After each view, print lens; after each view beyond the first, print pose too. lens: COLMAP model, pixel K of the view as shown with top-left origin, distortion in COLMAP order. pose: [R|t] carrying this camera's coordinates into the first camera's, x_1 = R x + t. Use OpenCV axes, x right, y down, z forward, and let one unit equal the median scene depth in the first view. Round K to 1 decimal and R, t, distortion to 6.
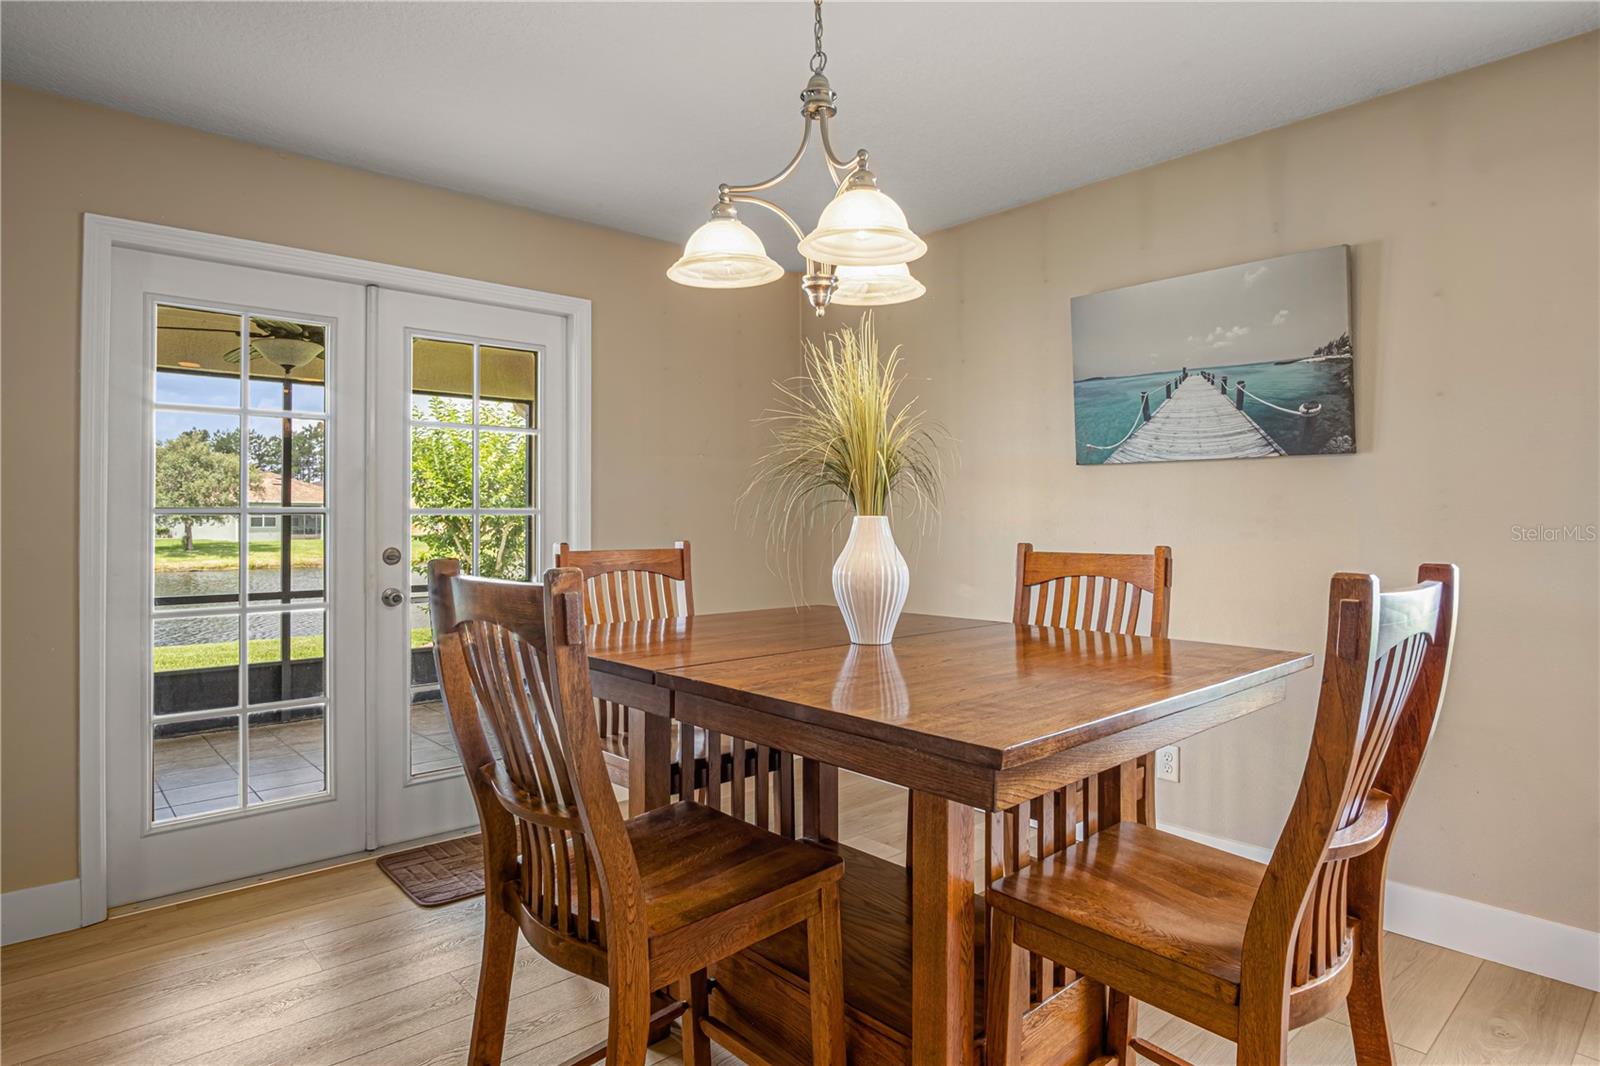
lens RADIAL K [[854.8, 0, 797.4], [0, 854.8, 512.0], [0, 0, 1]] dist [-0.027052, 0.004539]
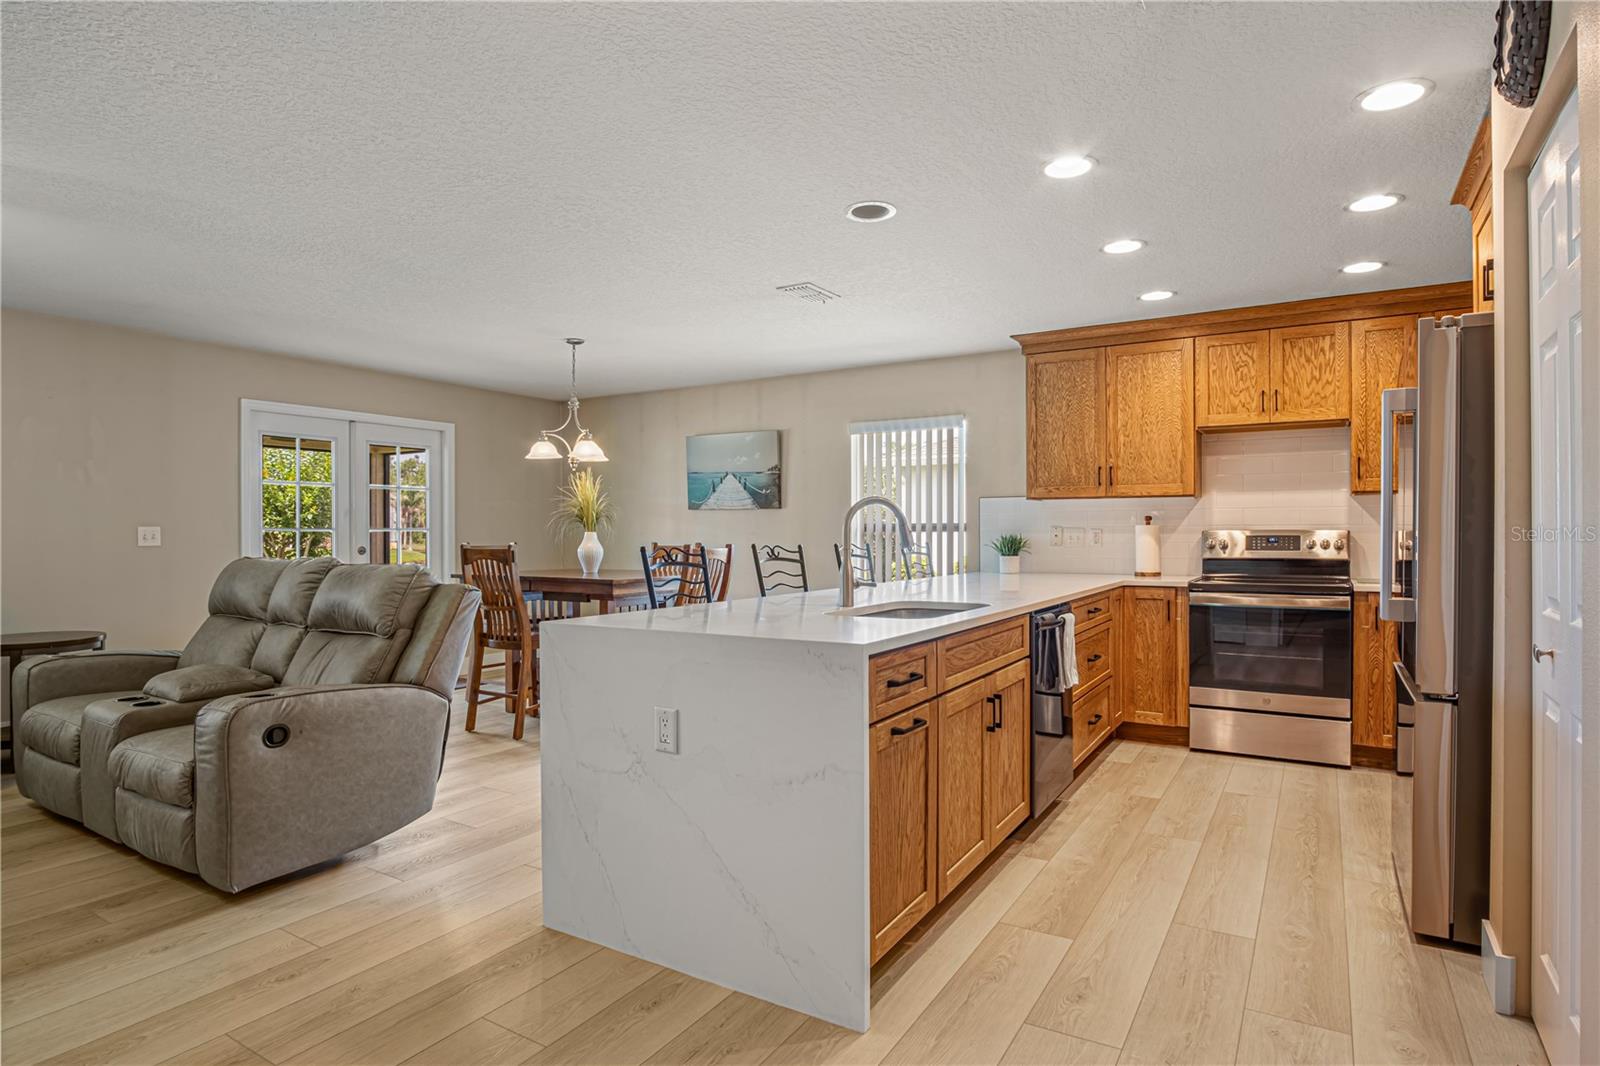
lens RADIAL K [[854.8, 0, 797.9], [0, 854.8, 535.3], [0, 0, 1]] dist [-0.027052, 0.004539]
pose [[0.958425, -0.000801, 0.285344, -0.052613], [-0.002105, 0.999949, 0.009878, -0.011218], [-0.285337, -0.010068, 0.958374, -1.499189]]
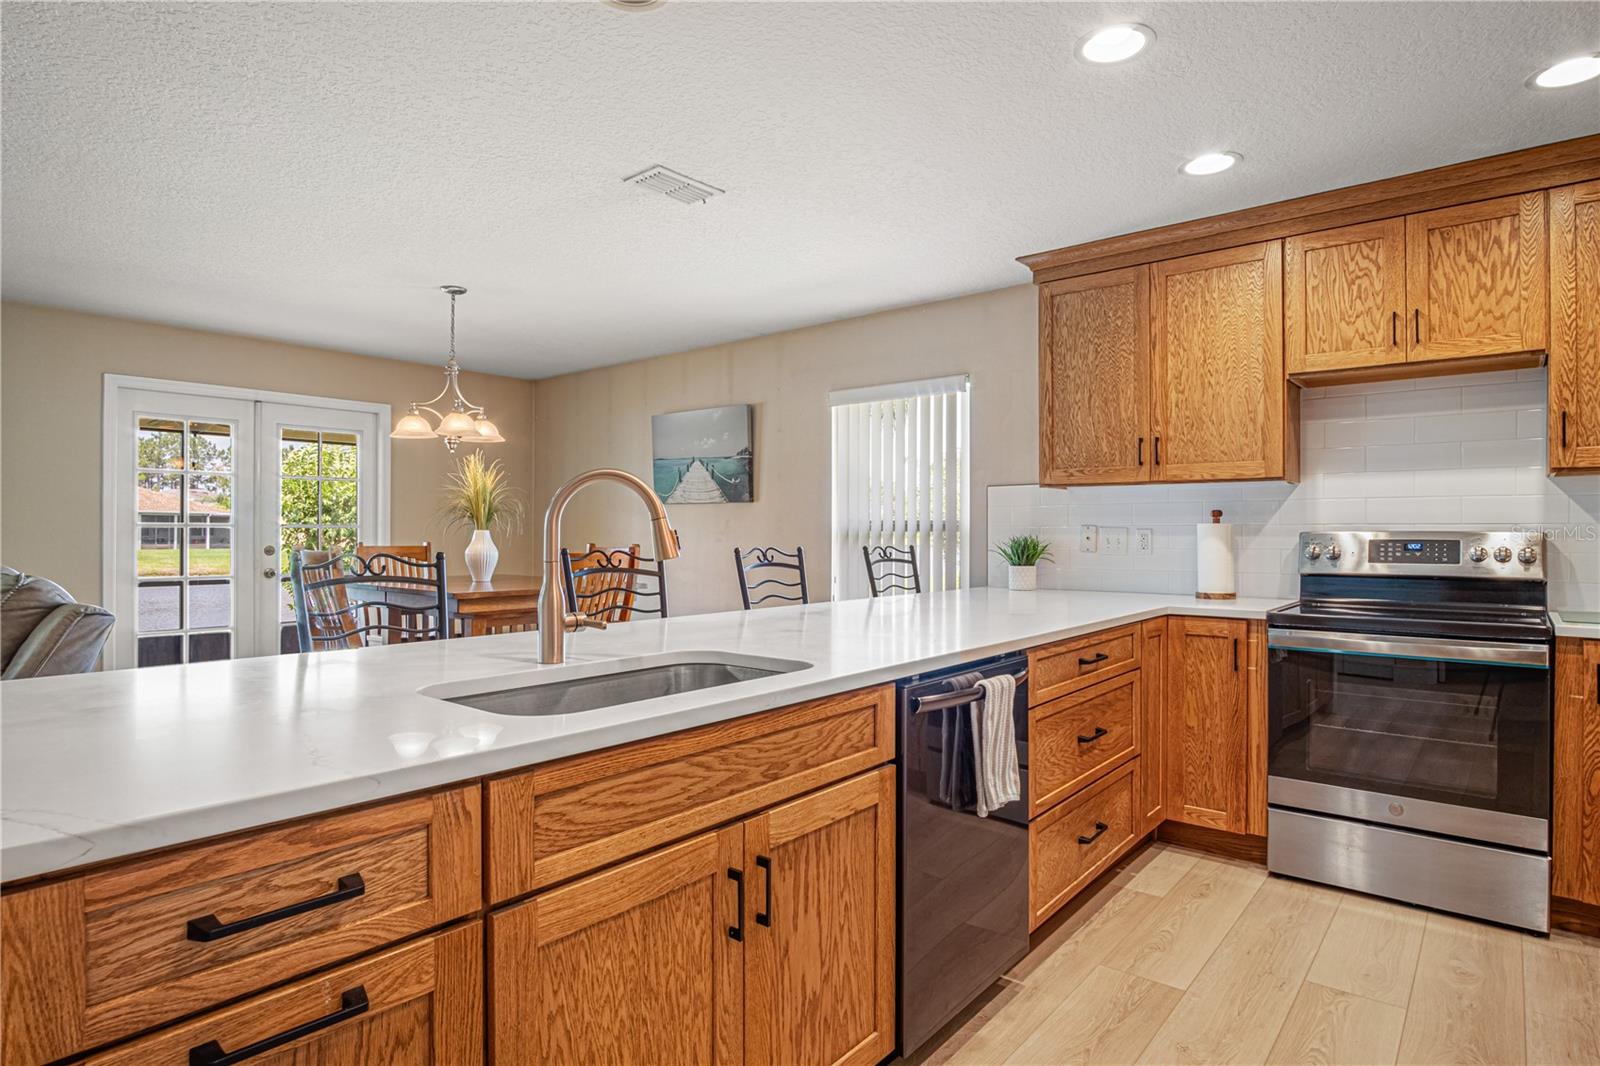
lens RADIAL K [[854.8, 0, 789.9], [0, 854.8, 528.9], [0, 0, 1]] dist [-0.027052, 0.004539]
pose [[0.990368, 0.005510, 0.138351, 0.428249], [-0.006047, 0.999976, 0.003466, -0.009360], [-0.138329, -0.004270, 0.990377, -1.081410]]
